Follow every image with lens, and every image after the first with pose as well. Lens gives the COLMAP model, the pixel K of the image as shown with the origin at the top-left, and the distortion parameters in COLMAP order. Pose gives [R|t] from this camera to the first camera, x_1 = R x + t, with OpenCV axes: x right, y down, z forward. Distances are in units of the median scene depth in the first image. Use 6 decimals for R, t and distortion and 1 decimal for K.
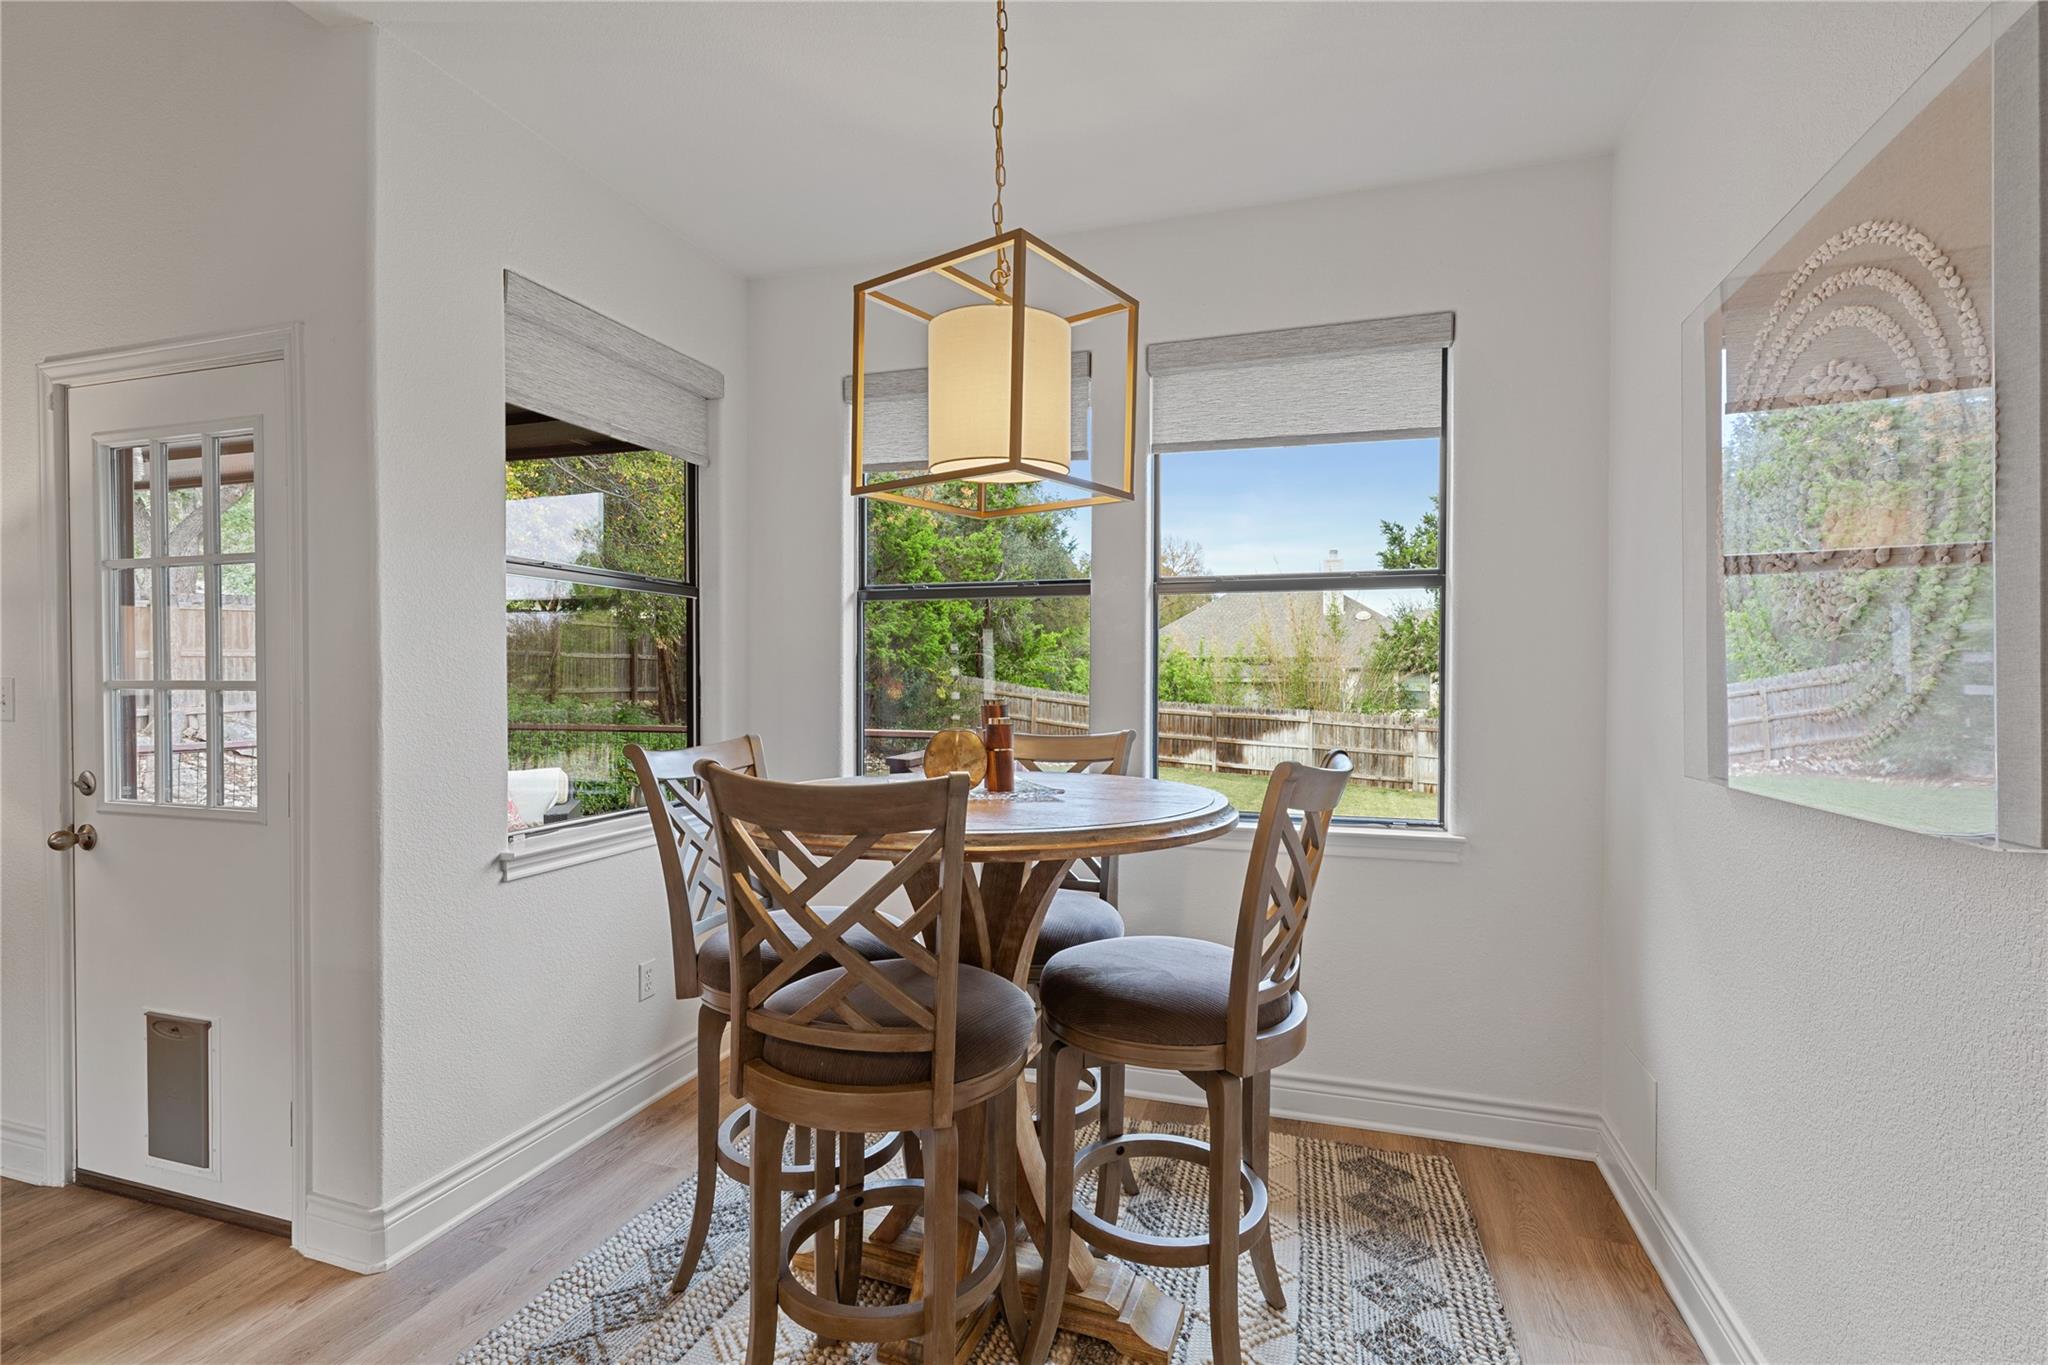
lens RADIAL K [[917.4, 0, 1033.0], [0, 917.4, 688.9], [0, 0, 1]] dist [0.003215, 0.000391]
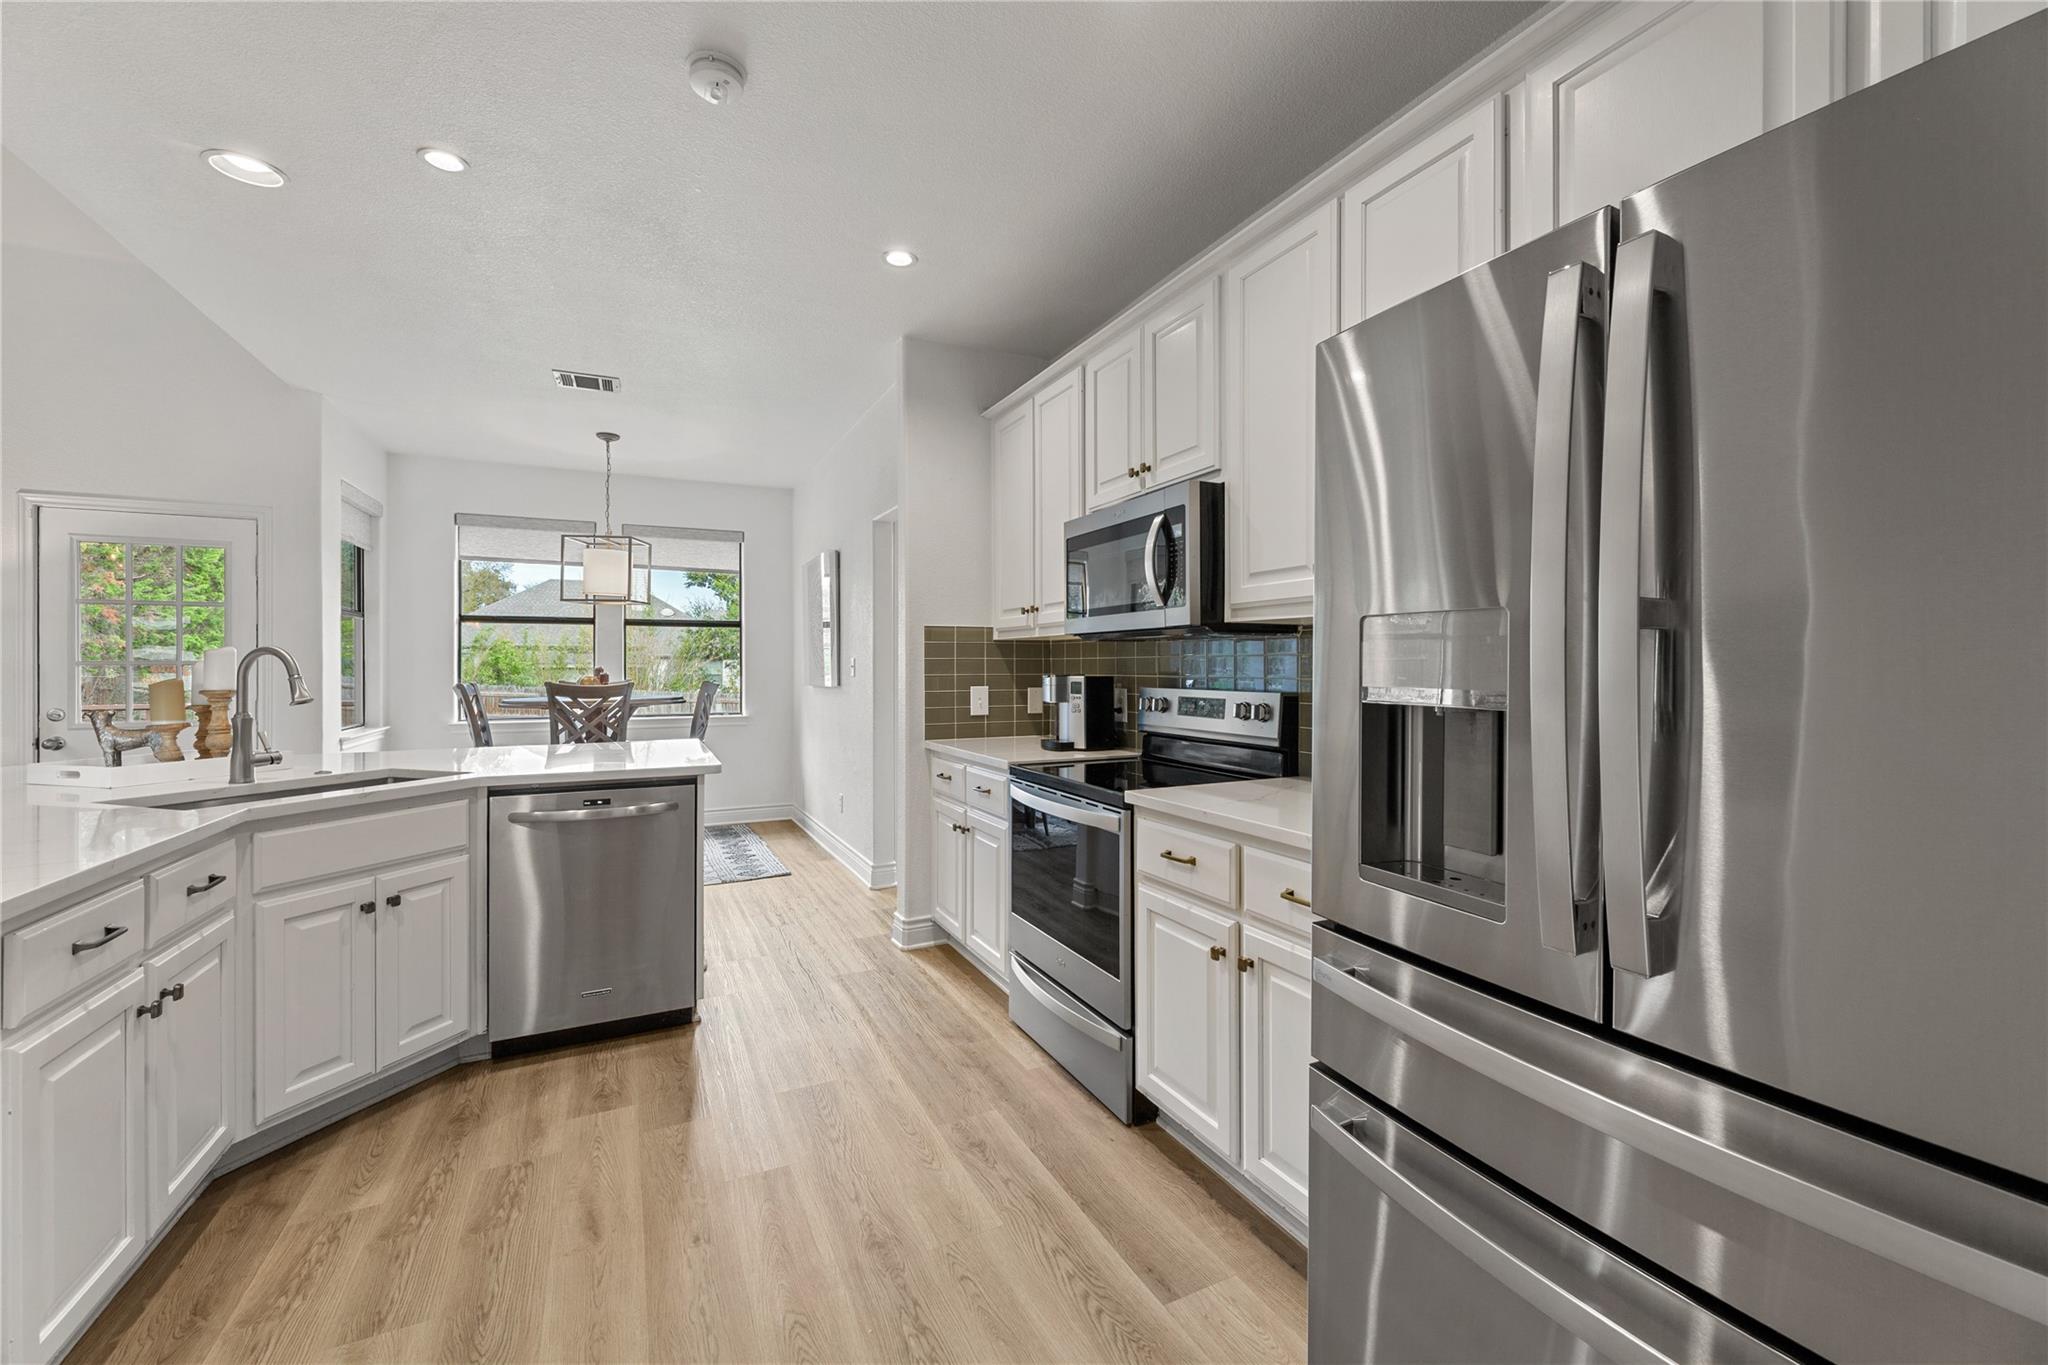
lens RADIAL K [[824.8, 0, 1031.4], [0, 824.8, 664.4], [0, 0, 1]] dist [0.001778, 0.000048]
pose [[0.718386, -0.003076, 0.695638, -0.683422], [0.011773, 0.999901, -0.007736, 0.030743], [-0.695546, 0.013747, 0.718350, -1.458270]]
